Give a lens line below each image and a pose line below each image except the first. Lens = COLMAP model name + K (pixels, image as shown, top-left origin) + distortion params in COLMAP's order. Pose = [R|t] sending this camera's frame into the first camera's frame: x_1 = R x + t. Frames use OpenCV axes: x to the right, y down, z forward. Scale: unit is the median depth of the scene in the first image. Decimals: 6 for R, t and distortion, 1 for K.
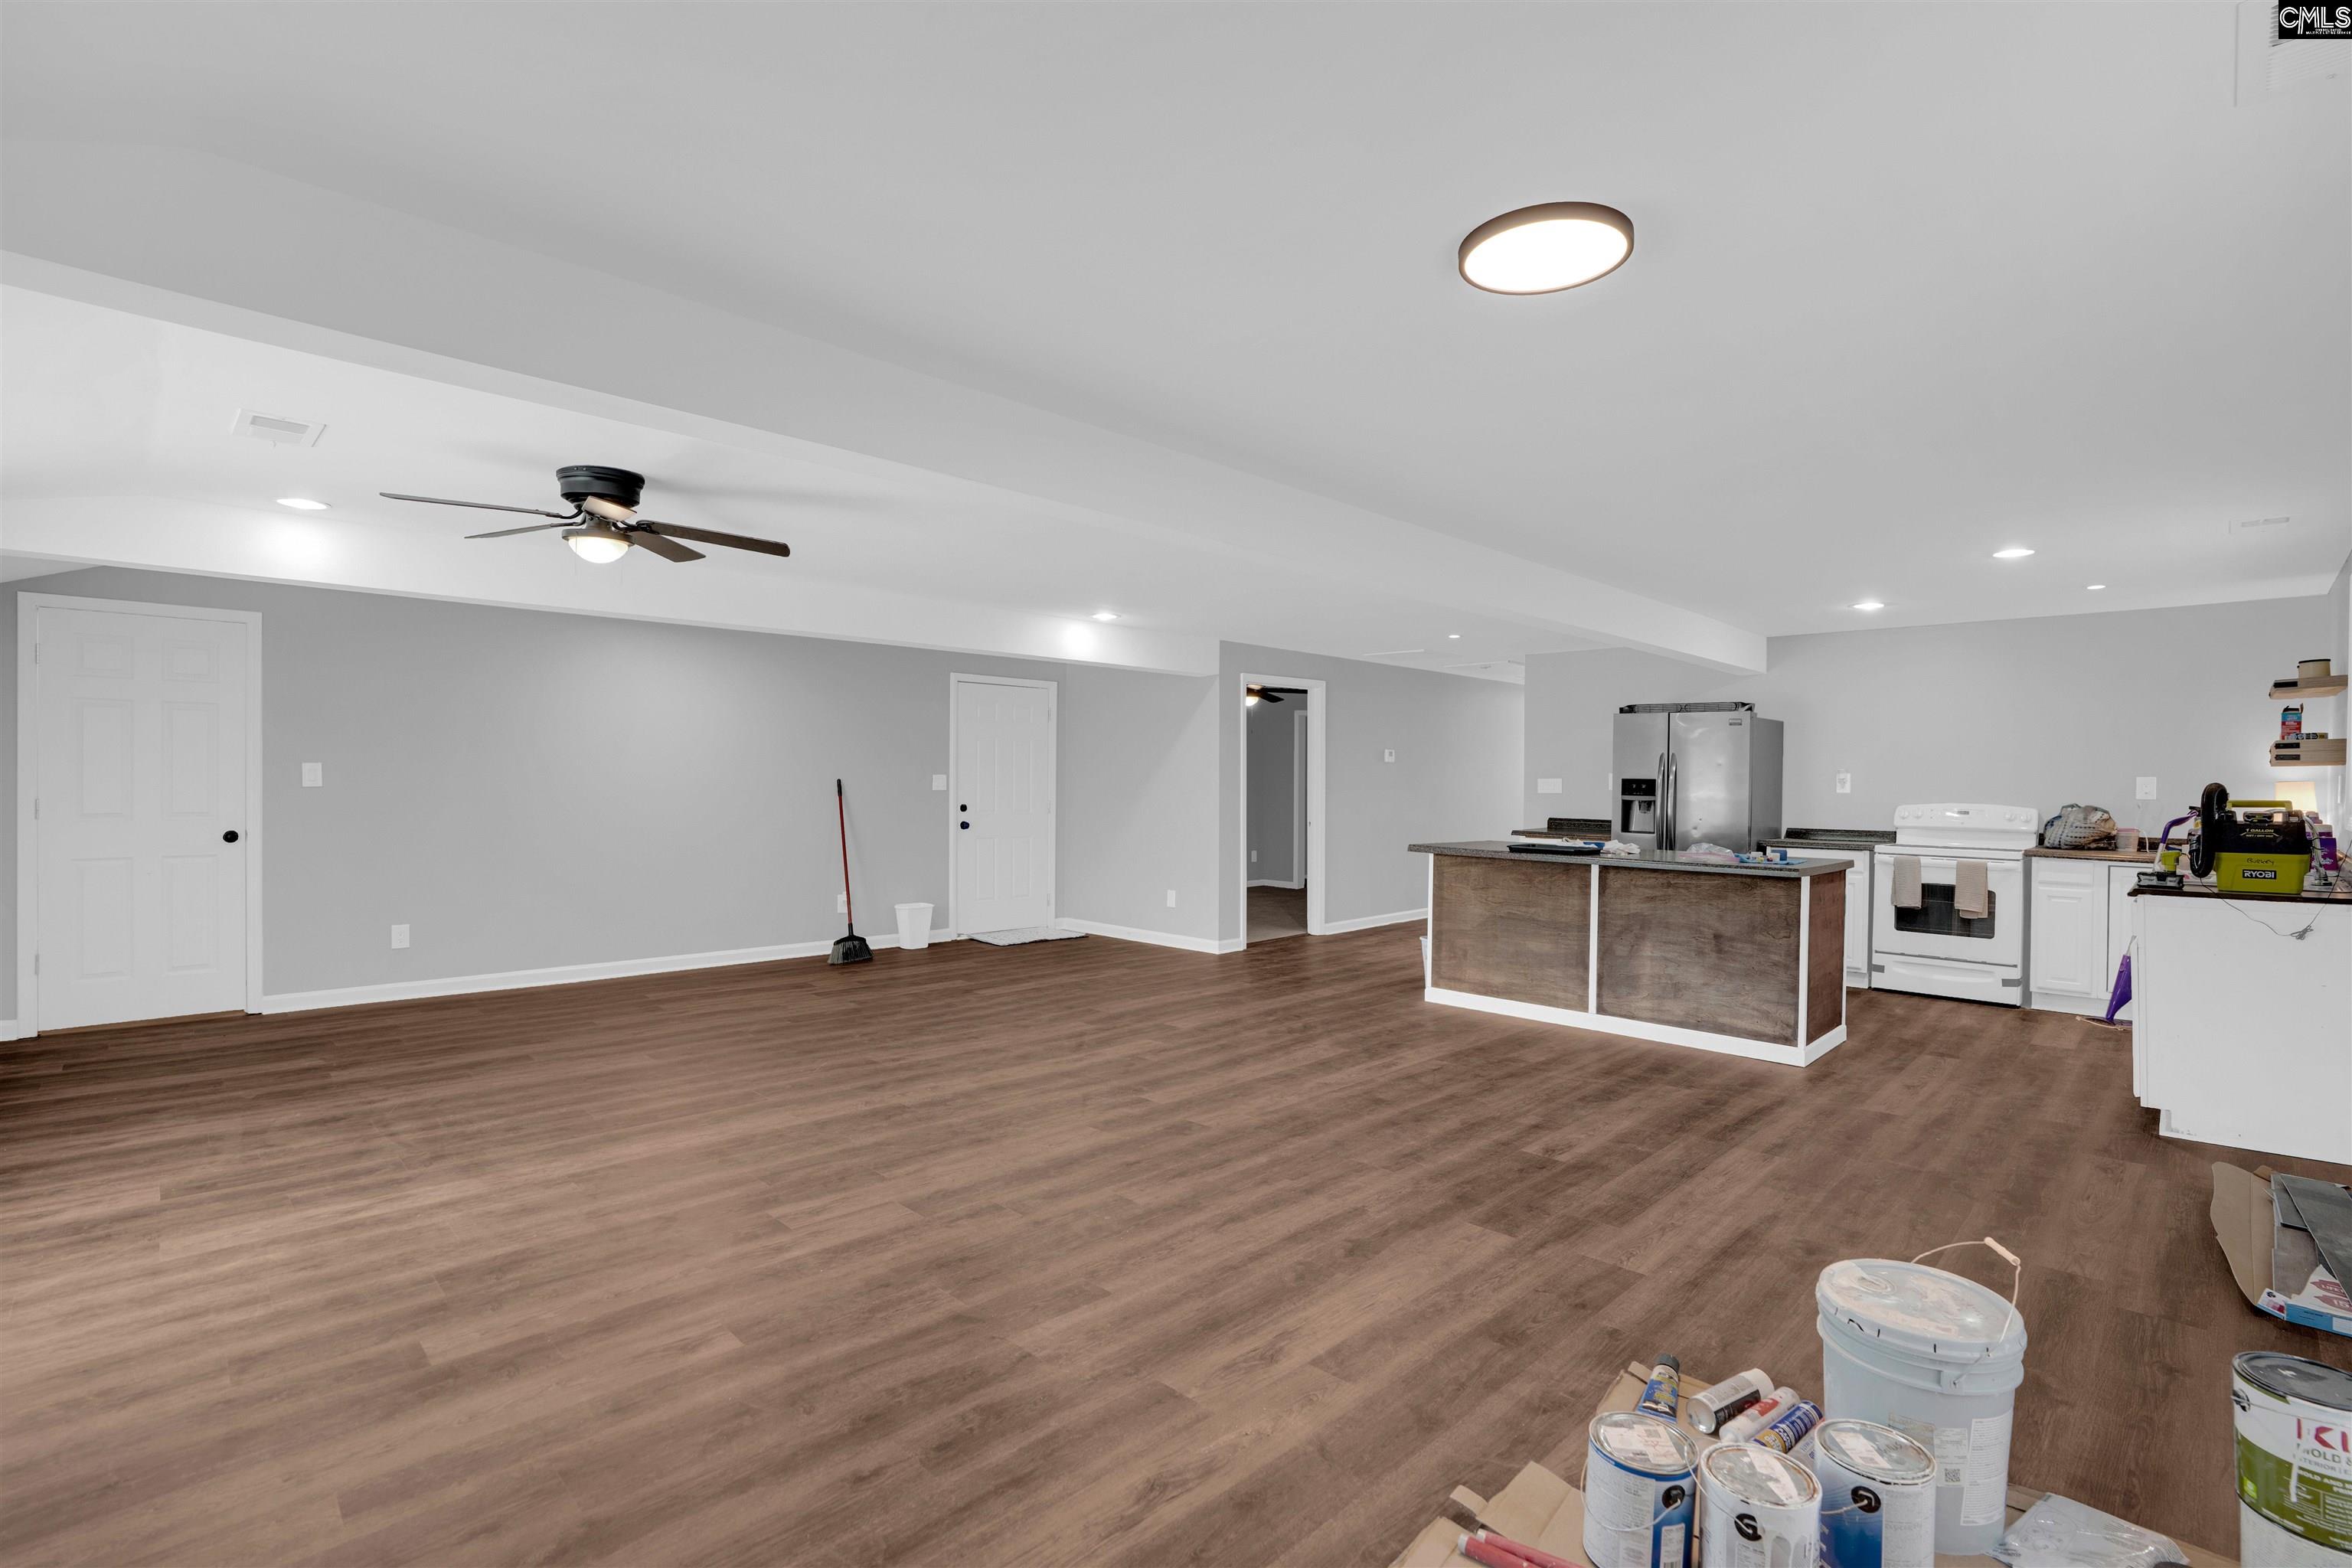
lens RADIAL K [[1121.0, 0, 1188.4], [0, 1121.0, 789.7], [0, 0, 1]] dist [-0.053998, 0.022894]
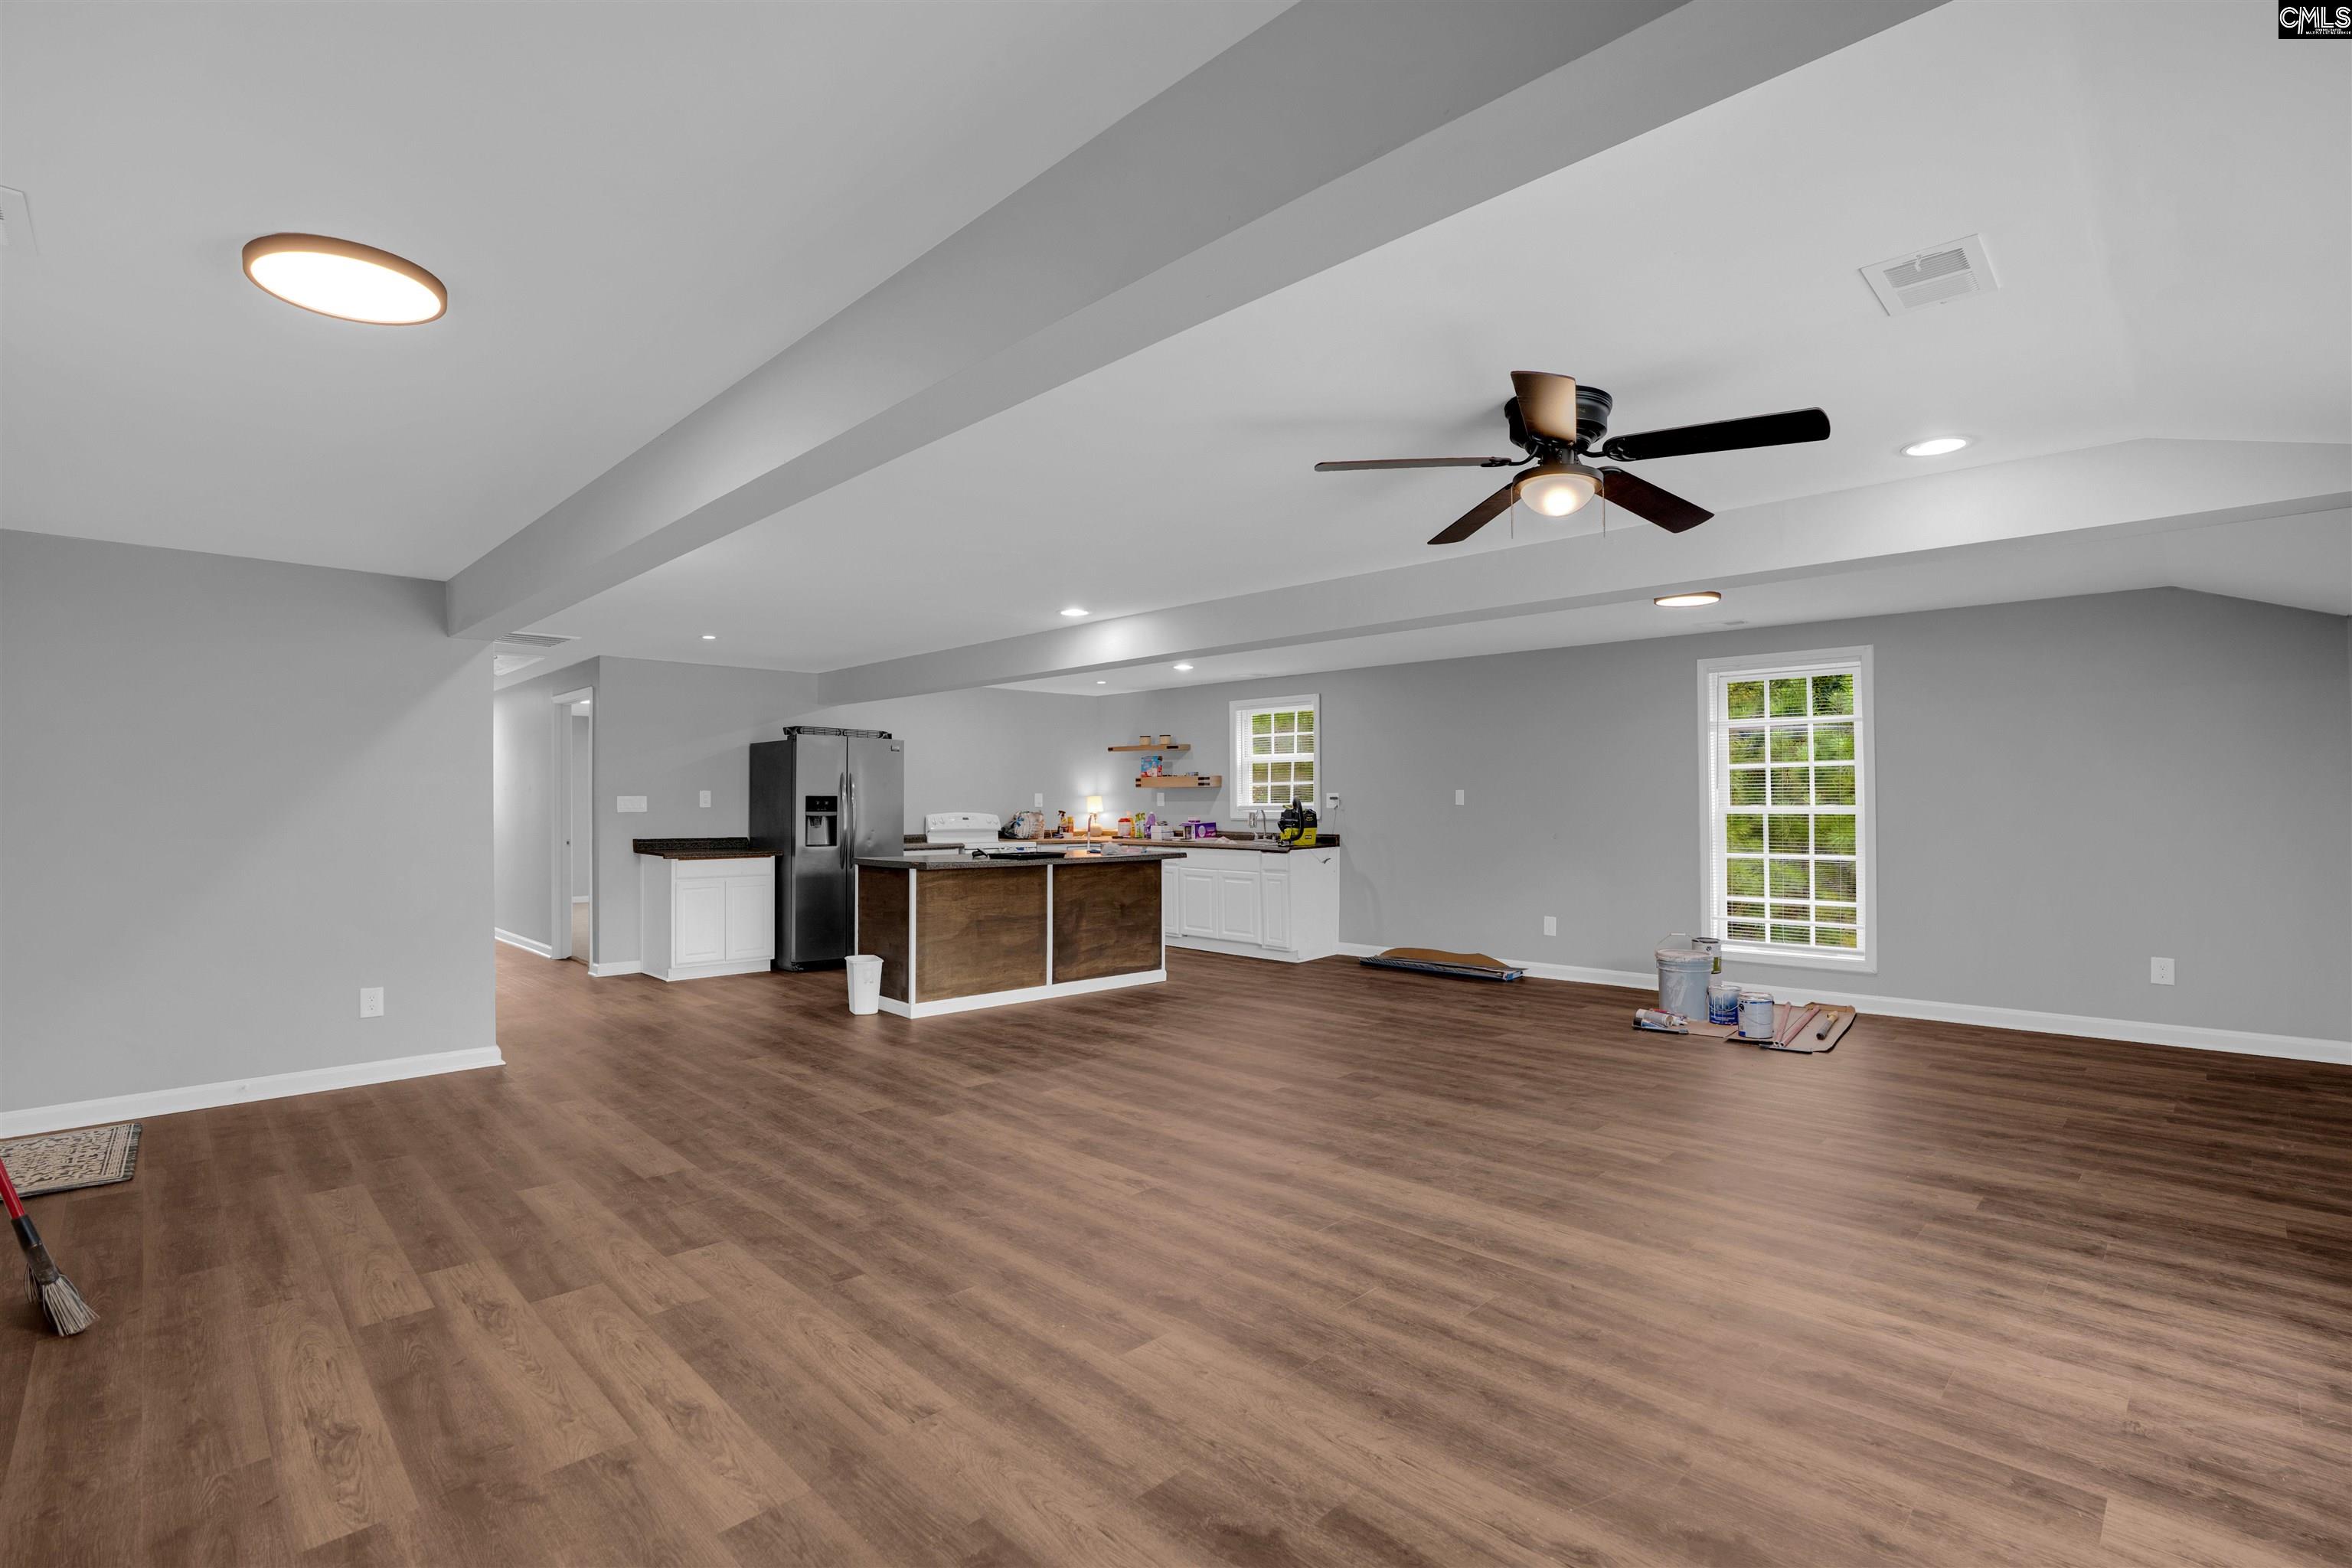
lens RADIAL K [[1121.0, 0, 1188.4], [0, 1121.0, 789.7], [0, 0, 1]] dist [-0.053998, 0.022894]
pose [[-0.039552, 0.005609, 0.999202, -1.034544], [0.008291, 0.999952, -0.005285, -0.010085], [-0.999183, 0.008076, -0.039597, 1.034320]]
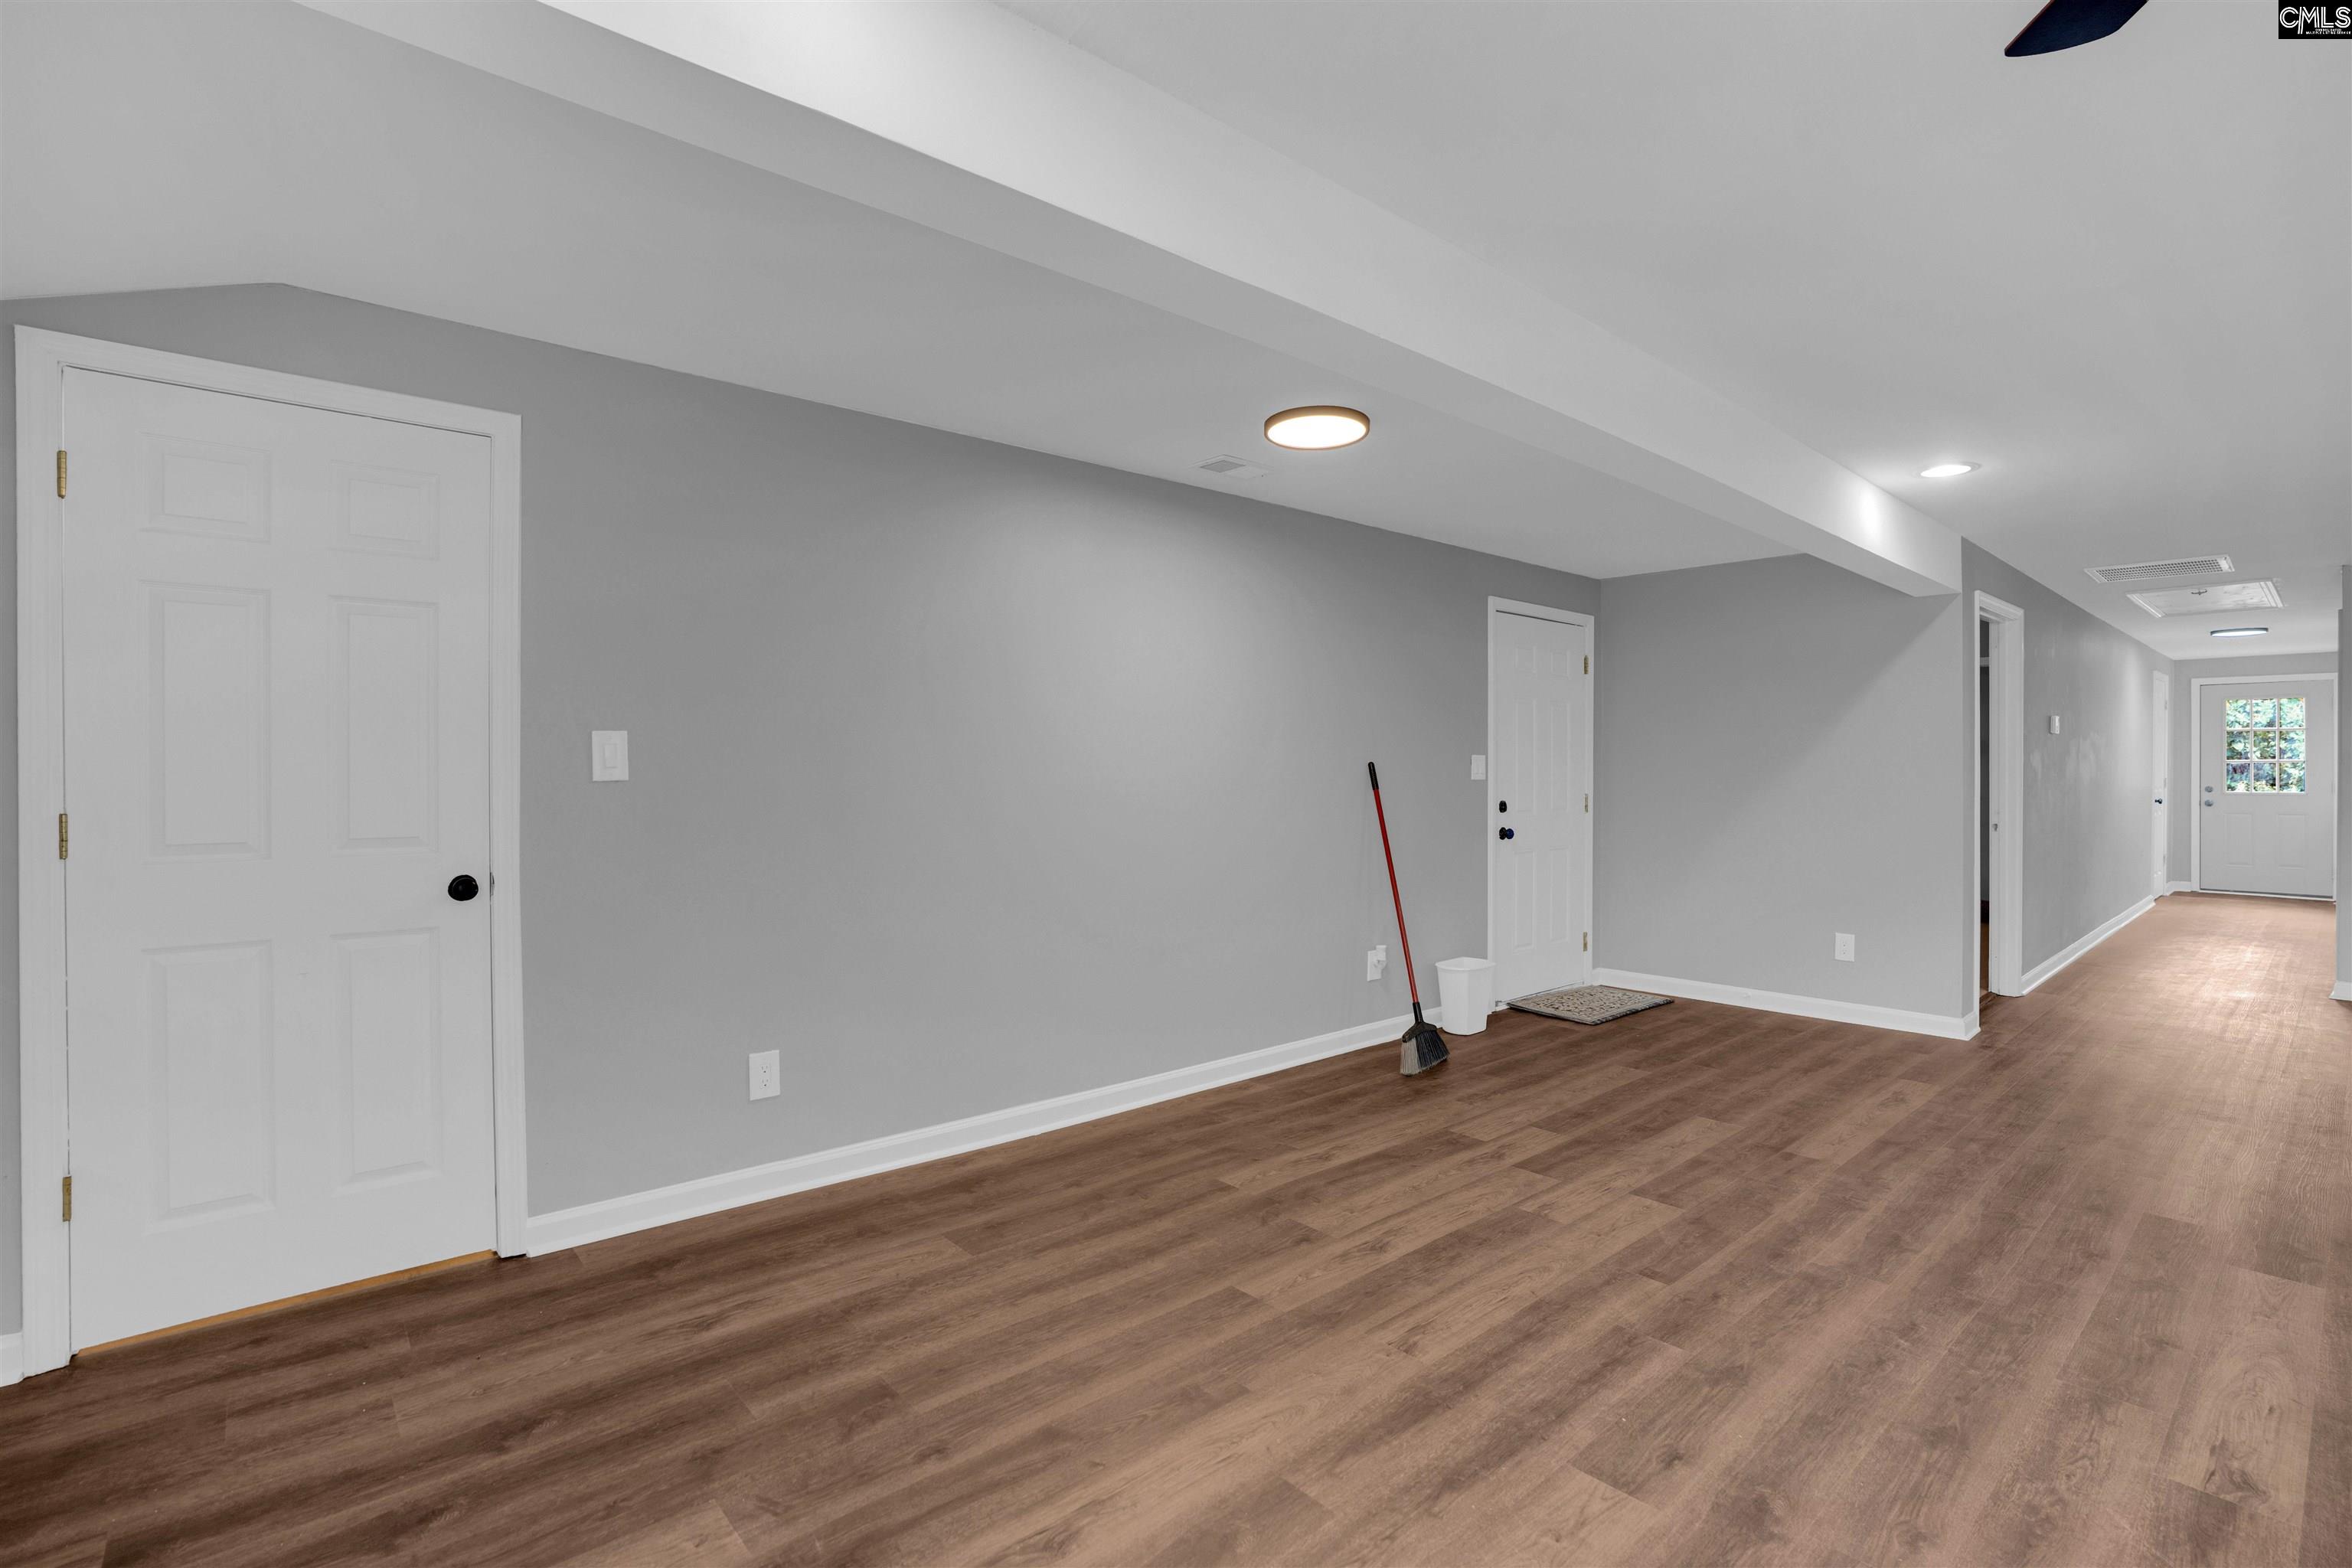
lens RADIAL K [[1100.6, 0, 1174.3], [0, 1100.6, 778.8], [0, 0, 1]] dist [-0.073945, 0.030397]
pose [[0.998499, -0.005670, -0.054482, -0.627158], [0.005769, 0.999982, 0.001658, -0.003494], [0.054472, -0.001970, 0.998513, 0.636732]]
